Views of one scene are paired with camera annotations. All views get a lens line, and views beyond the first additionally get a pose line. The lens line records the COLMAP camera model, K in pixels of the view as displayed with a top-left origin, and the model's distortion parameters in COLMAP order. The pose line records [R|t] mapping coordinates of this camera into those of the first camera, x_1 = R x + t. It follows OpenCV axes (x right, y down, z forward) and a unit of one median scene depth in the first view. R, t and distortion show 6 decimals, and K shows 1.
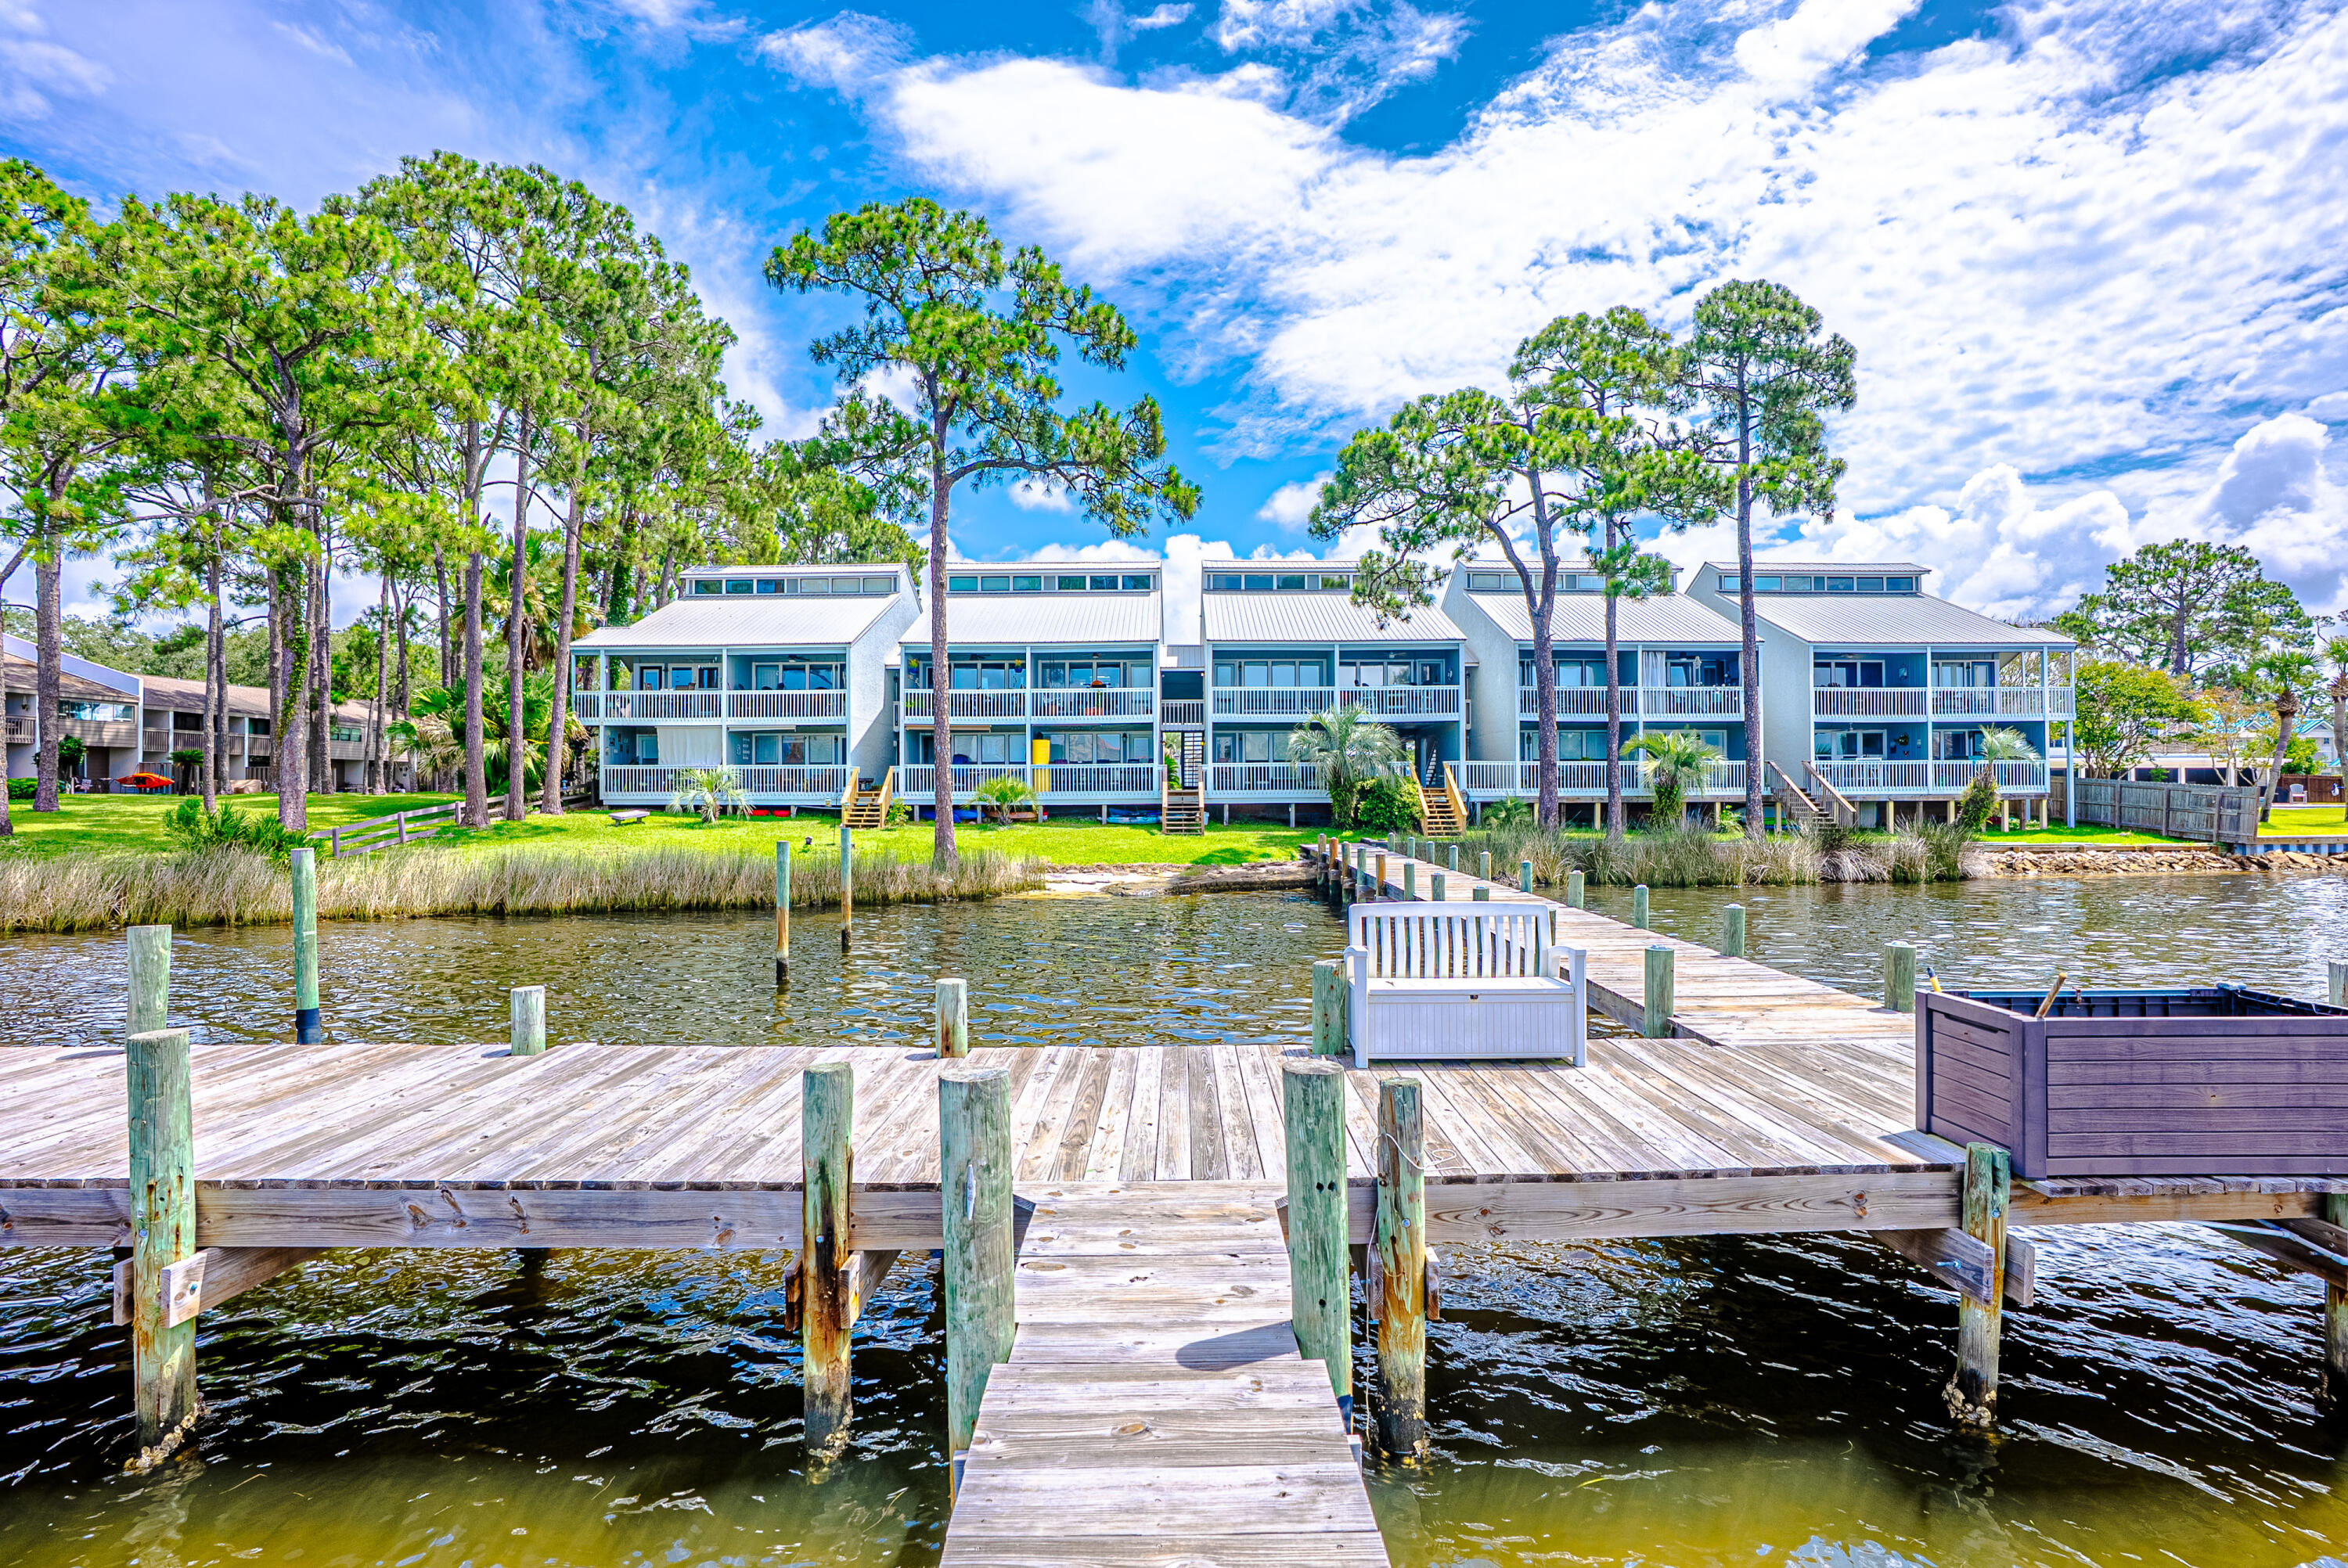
lens RADIAL K [[1111.8, 0, 1185.3], [0, 1111.8, 772.1], [0, 0, 1]] dist [-0.069579, 0.028181]
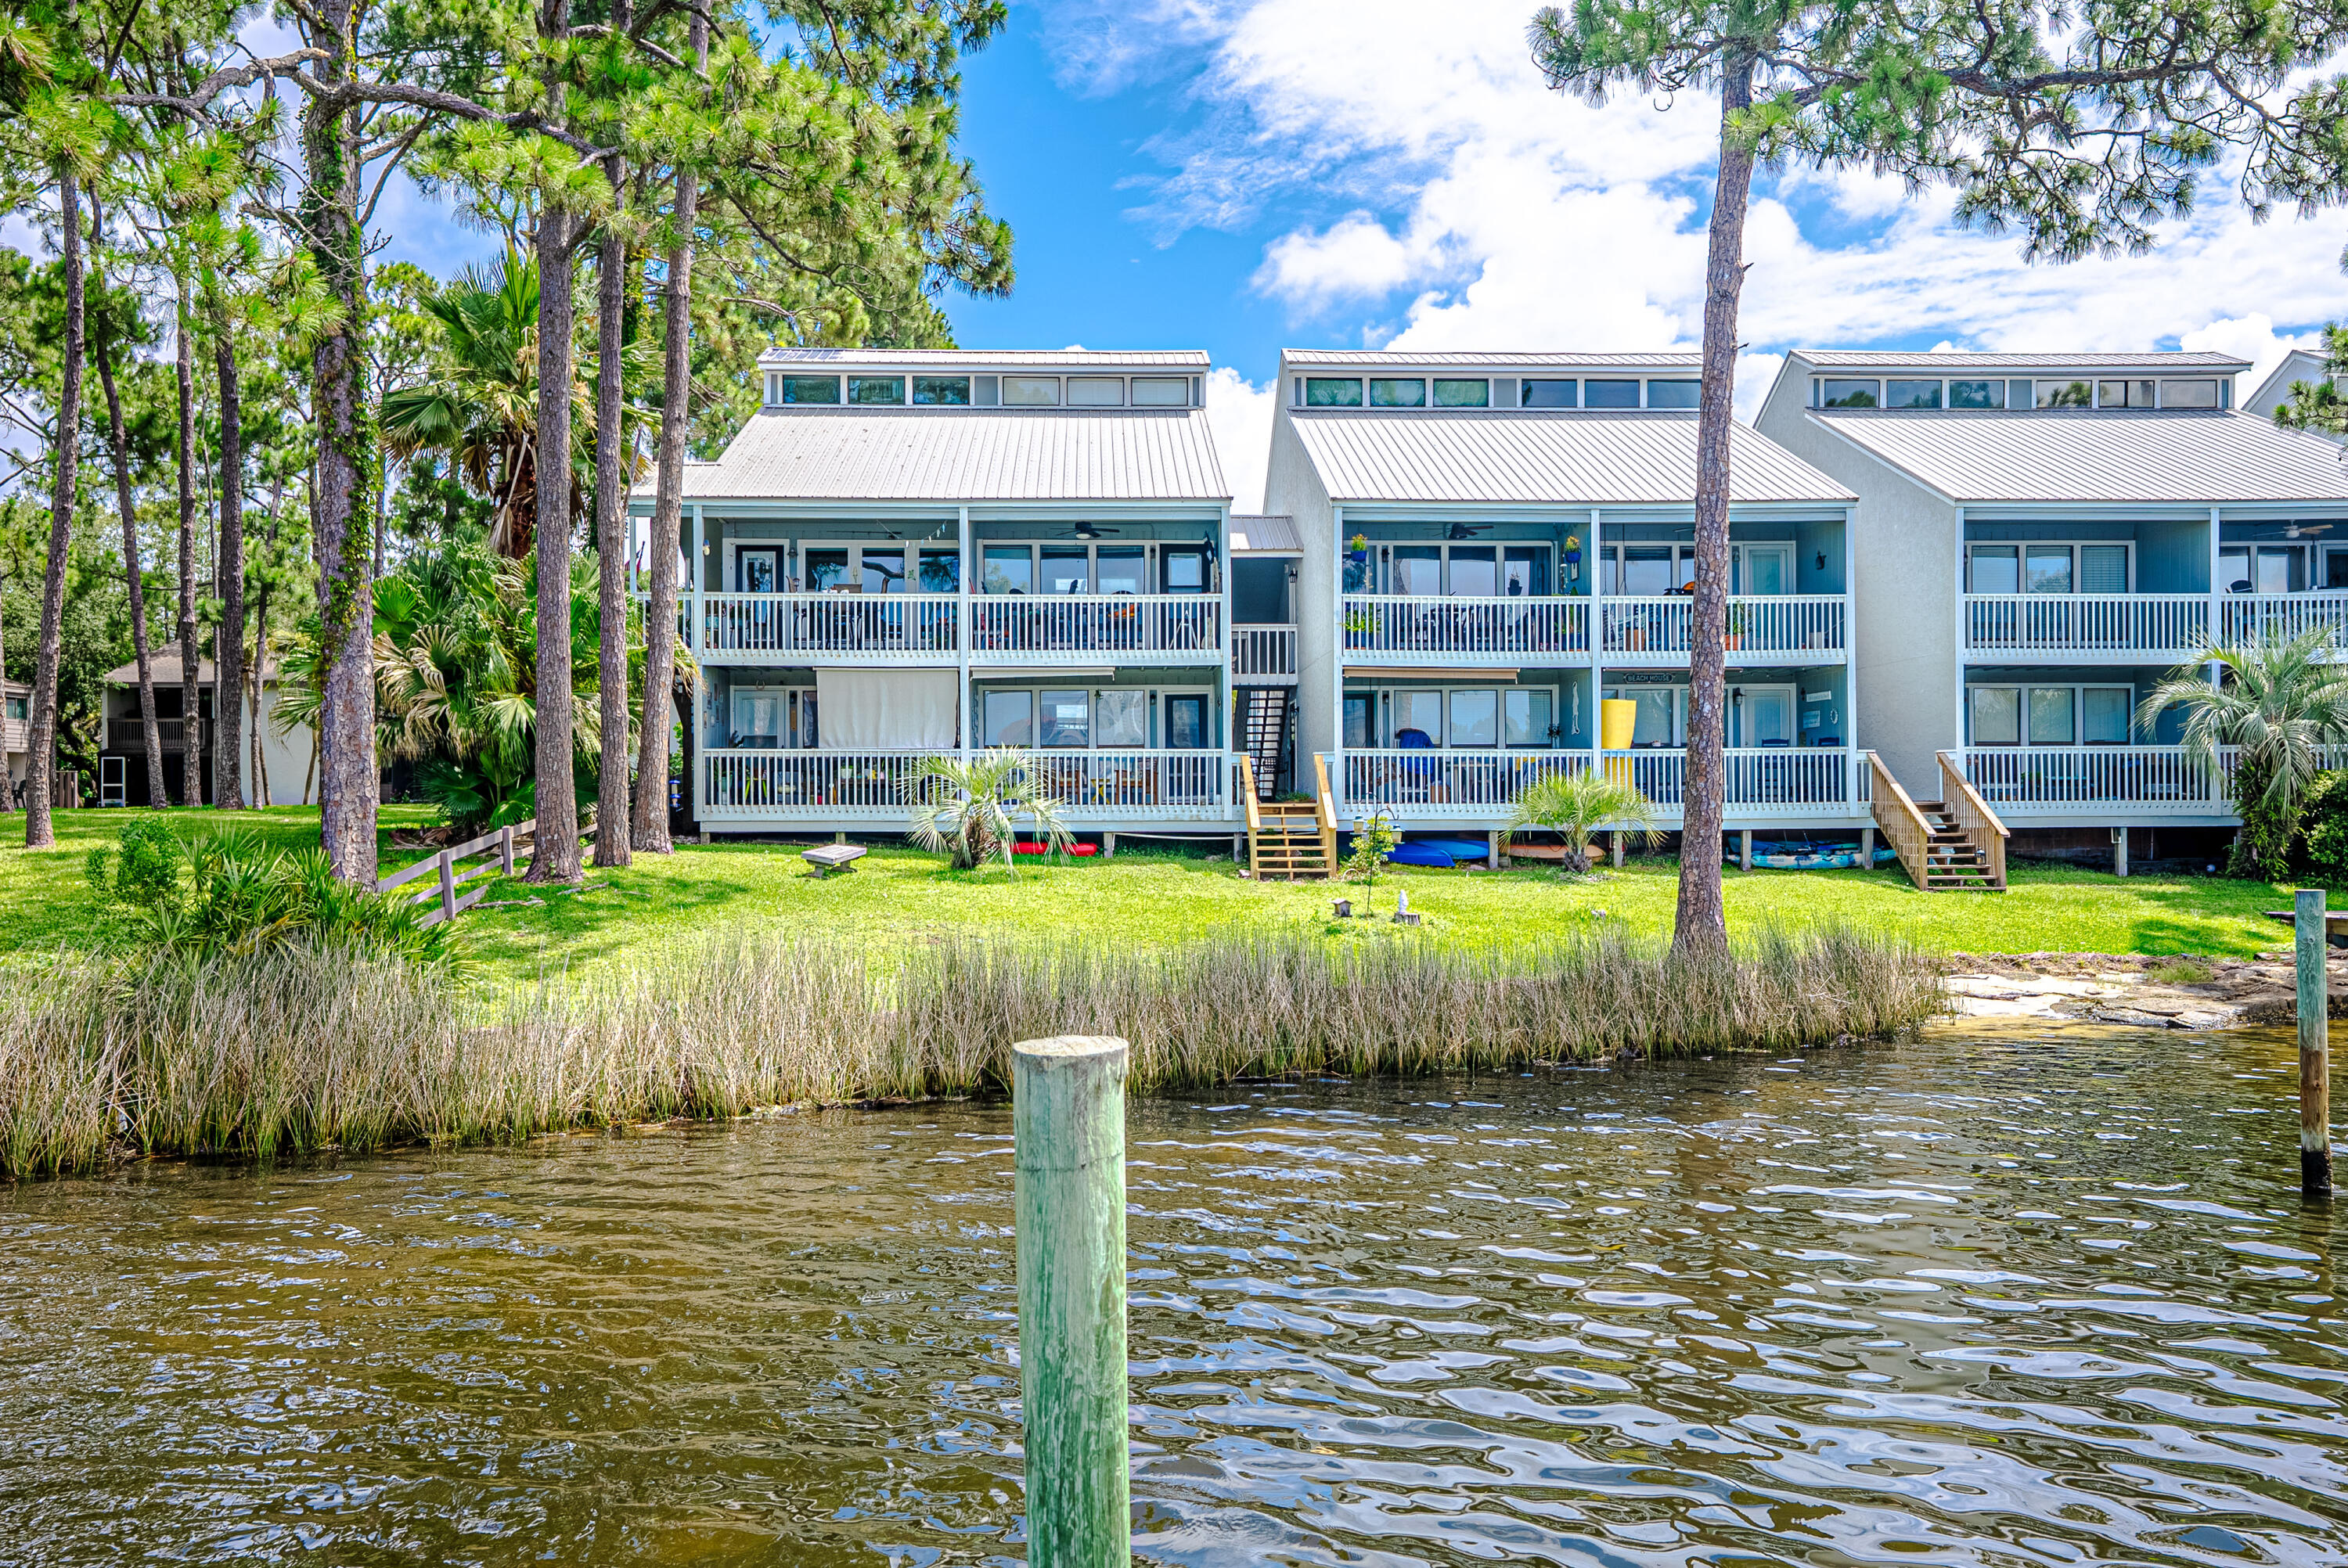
lens RADIAL K [[1932.9, 0, 1181.0], [0, 1932.9, 723.0], [0, 0, 1]] dist [0.016409, 0.000067]
pose [[0.998553, 0.002023, 0.053743, -0.373171], [-0.000656, 0.999676, -0.025430, 0.003884], [-0.053777, 0.025357, 0.998231, 0.148381]]
